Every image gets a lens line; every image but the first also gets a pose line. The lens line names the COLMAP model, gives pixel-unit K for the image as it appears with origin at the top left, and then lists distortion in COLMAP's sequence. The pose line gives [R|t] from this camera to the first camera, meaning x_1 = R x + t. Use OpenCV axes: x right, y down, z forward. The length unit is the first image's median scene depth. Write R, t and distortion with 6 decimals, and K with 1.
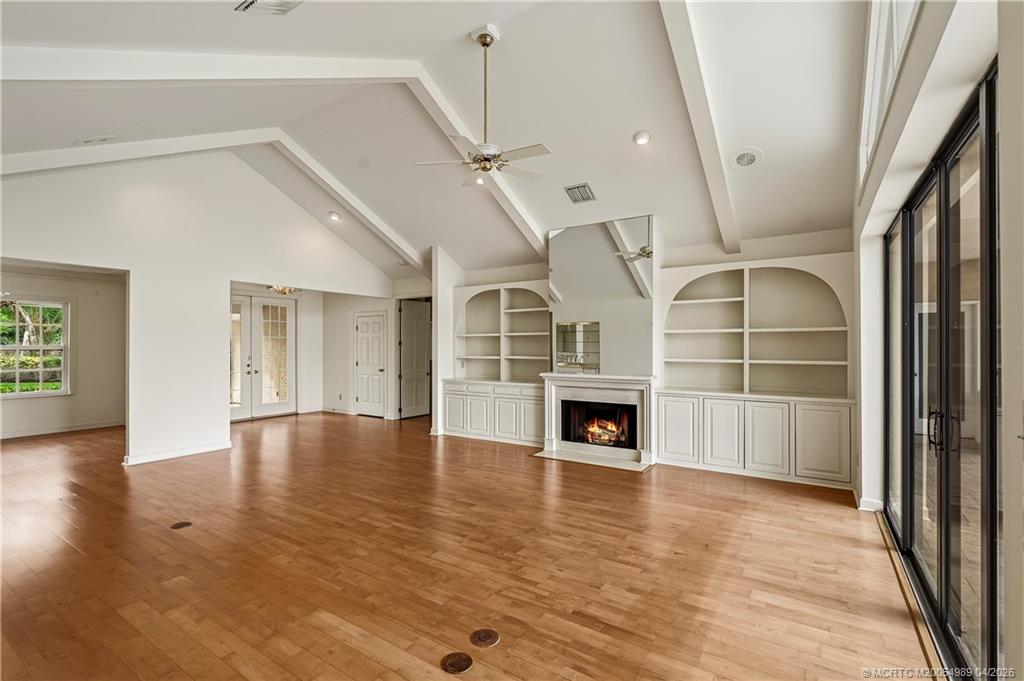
lens RADIAL K [[466.4, 0, 512.2], [0, 466.4, 341.7], [0, 0, 1]] dist [-0.002021, -0.000093]
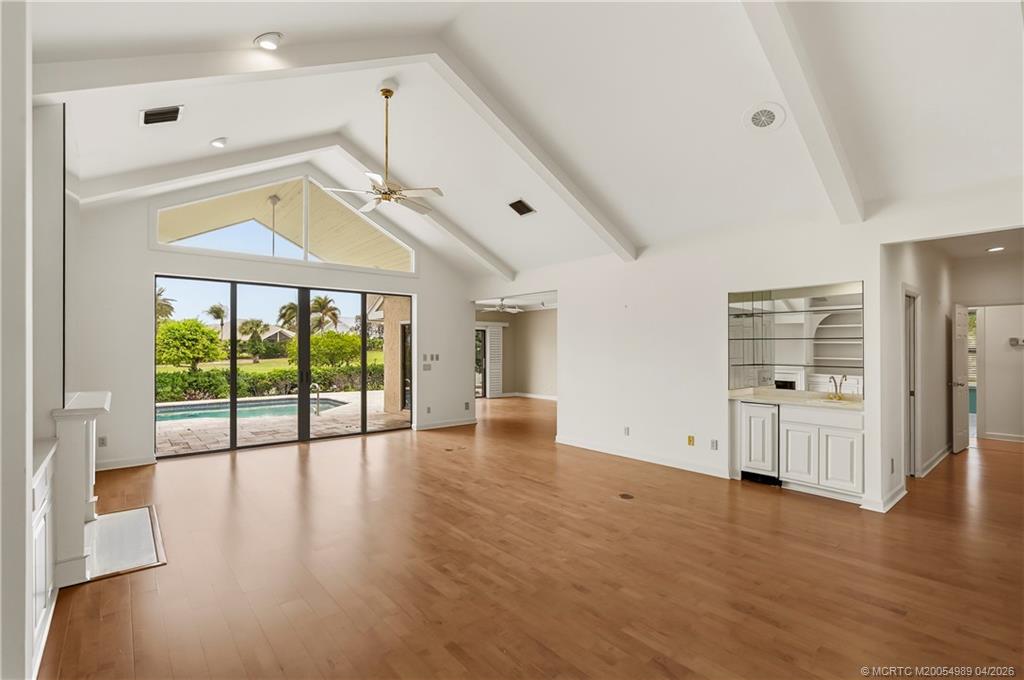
lens RADIAL K [[466.4, 0, 509.3], [0, 466.4, 344.9], [0, 0, 1]] dist [-0.002021, -0.000093]
pose [[-0.957824, -0.007646, 0.287254, -0.738913], [-0.010091, 0.999924, -0.007032, 0.006520], [-0.287179, -0.009634, -0.957829, 2.175392]]
